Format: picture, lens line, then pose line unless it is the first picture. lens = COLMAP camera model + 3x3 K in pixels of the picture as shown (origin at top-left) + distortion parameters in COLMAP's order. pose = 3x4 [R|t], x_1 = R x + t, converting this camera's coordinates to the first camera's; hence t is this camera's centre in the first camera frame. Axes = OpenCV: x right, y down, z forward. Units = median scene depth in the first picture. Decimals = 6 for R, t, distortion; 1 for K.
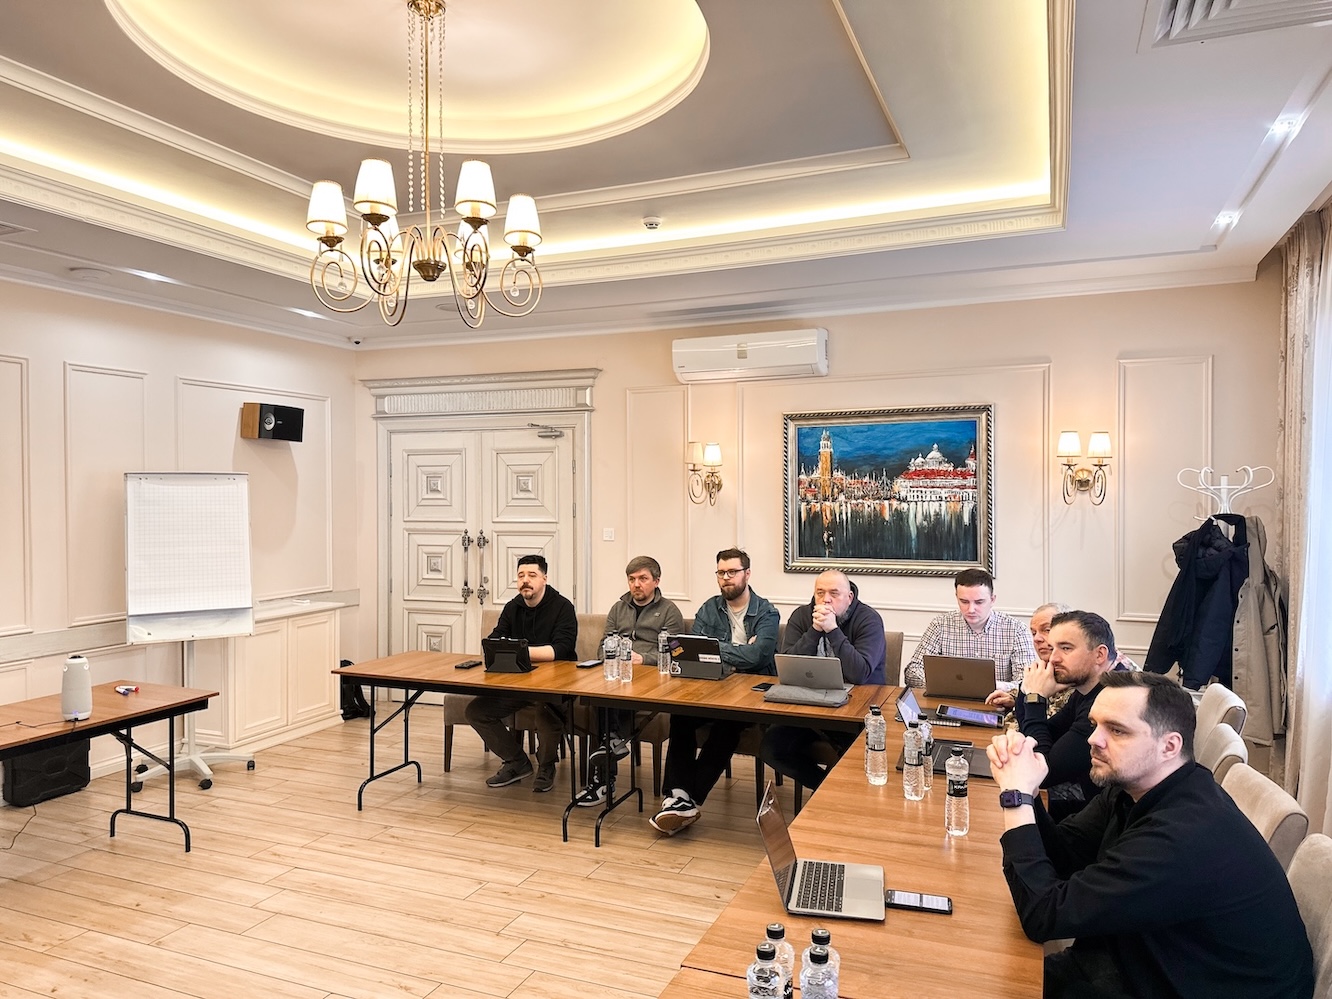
lens RADIAL K [[942.0, 0, 666.0], [0, 942.0, 499.5], [0, 0, 1]] dist [-0.007280, -0.001411]
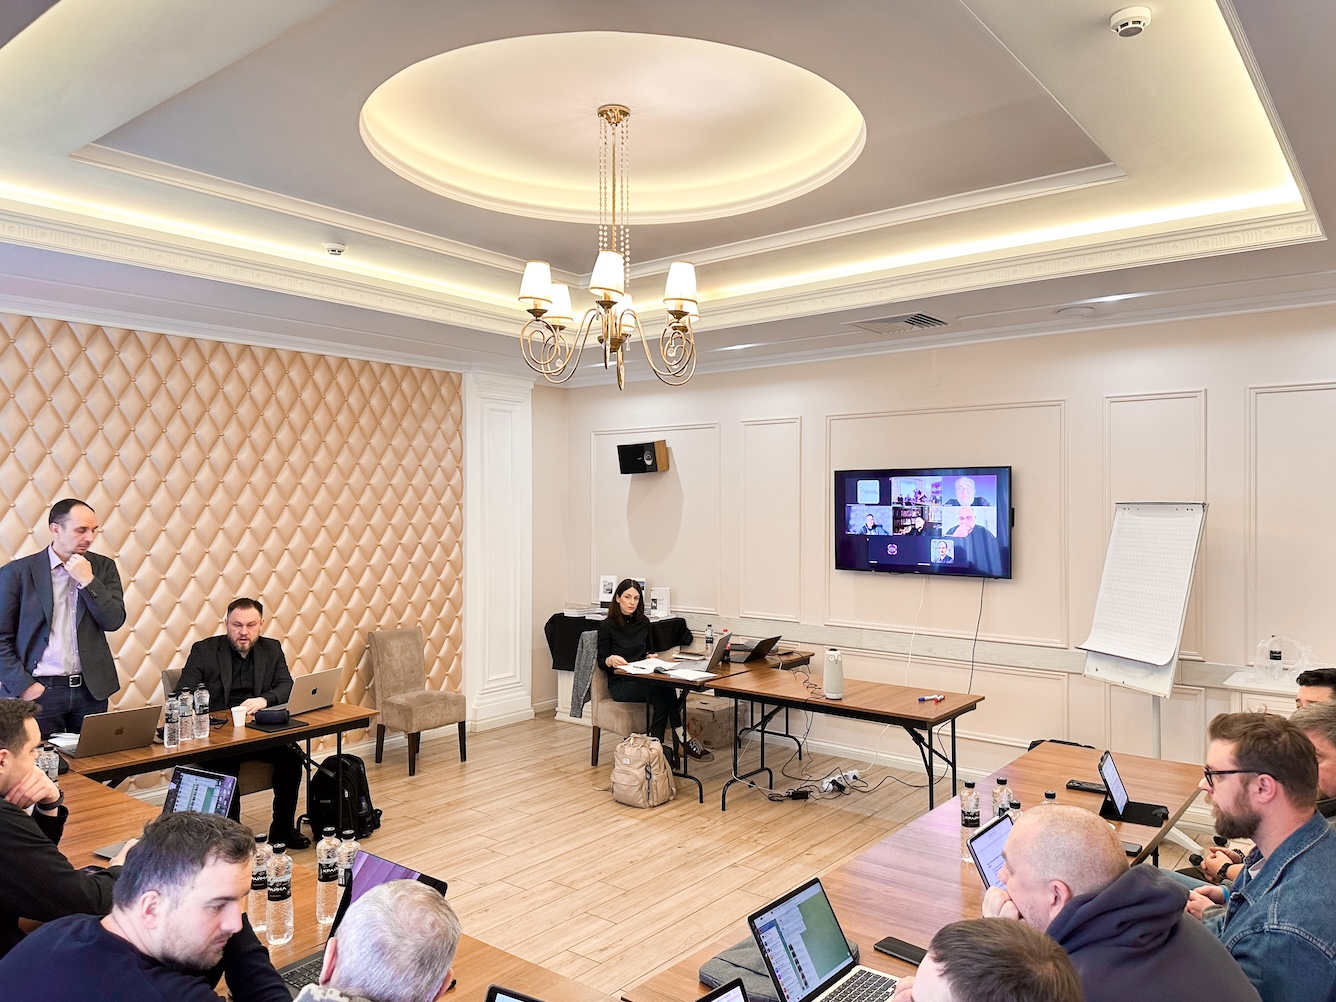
lens RADIAL K [[944.8, 0, 668.0], [0, 944.8, 501.0], [0, 0, 1]] dist [-0.007280, -0.001411]
pose [[-0.276133, -0.013479, -0.961025, 0.718349], [-0.027827, 0.999595, -0.006025, -0.013249], [0.960717, 0.025079, -0.276396, 1.240334]]
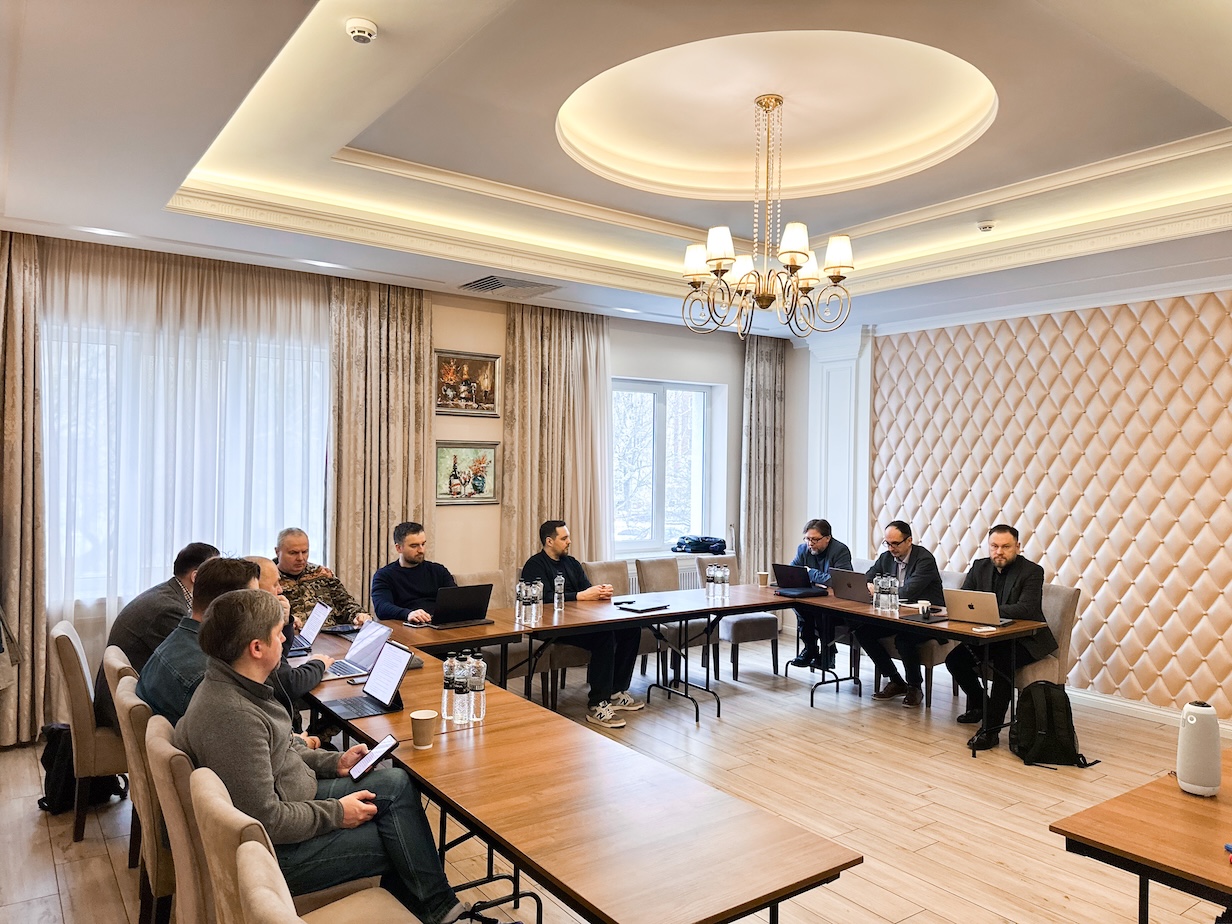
lens RADIAL K [[871.2, 0, 616.0], [0, 871.2, 462.0], [0, 0, 1]] dist [-0.007280, -0.001411]
pose [[-0.856435, -0.025804, 0.515610, -0.637082], [-0.007975, 0.999292, 0.036765, -0.029530], [-0.516194, 0.027375, -0.856034, 1.937723]]
